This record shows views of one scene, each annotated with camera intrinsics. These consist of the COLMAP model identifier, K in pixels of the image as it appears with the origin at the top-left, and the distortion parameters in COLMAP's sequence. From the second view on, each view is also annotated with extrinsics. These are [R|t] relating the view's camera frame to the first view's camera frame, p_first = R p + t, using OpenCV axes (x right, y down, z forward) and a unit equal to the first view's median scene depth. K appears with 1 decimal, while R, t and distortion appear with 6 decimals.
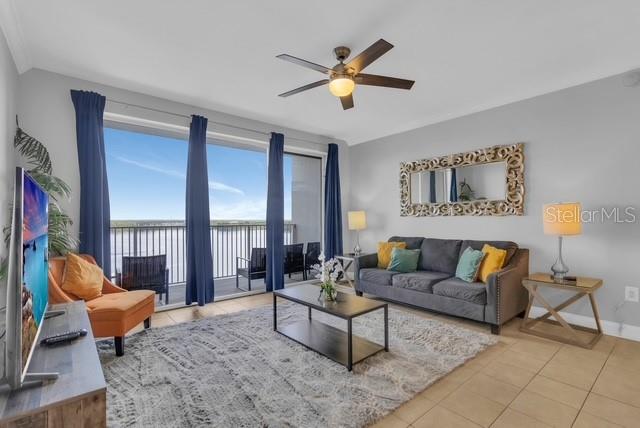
lens RADIAL K [[304.2, 0, 322.7], [0, 304.2, 229.1], [0, 0, 1]] dist [-0.001997, -0.000522]
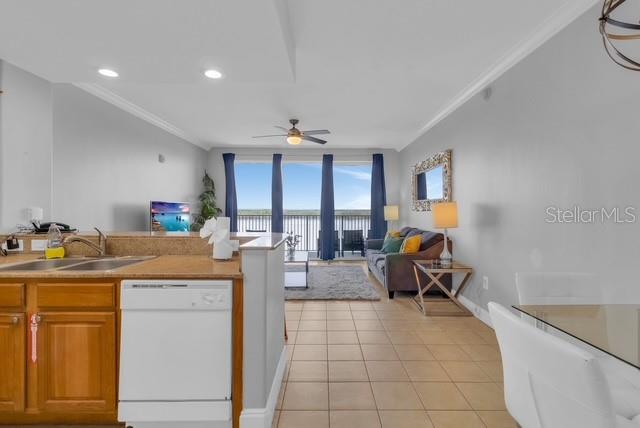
lens RADIAL K [[298.9, 0, 326.2], [0, 298.9, 215.7], [0, 0, 1]] dist [0.001644, 0.000282]
pose [[0.778395, 0.015336, -0.627588, 0.818200], [-0.019844, 0.999803, -0.000181, -0.013878], [0.627461, 0.012595, 0.778546, -0.156471]]
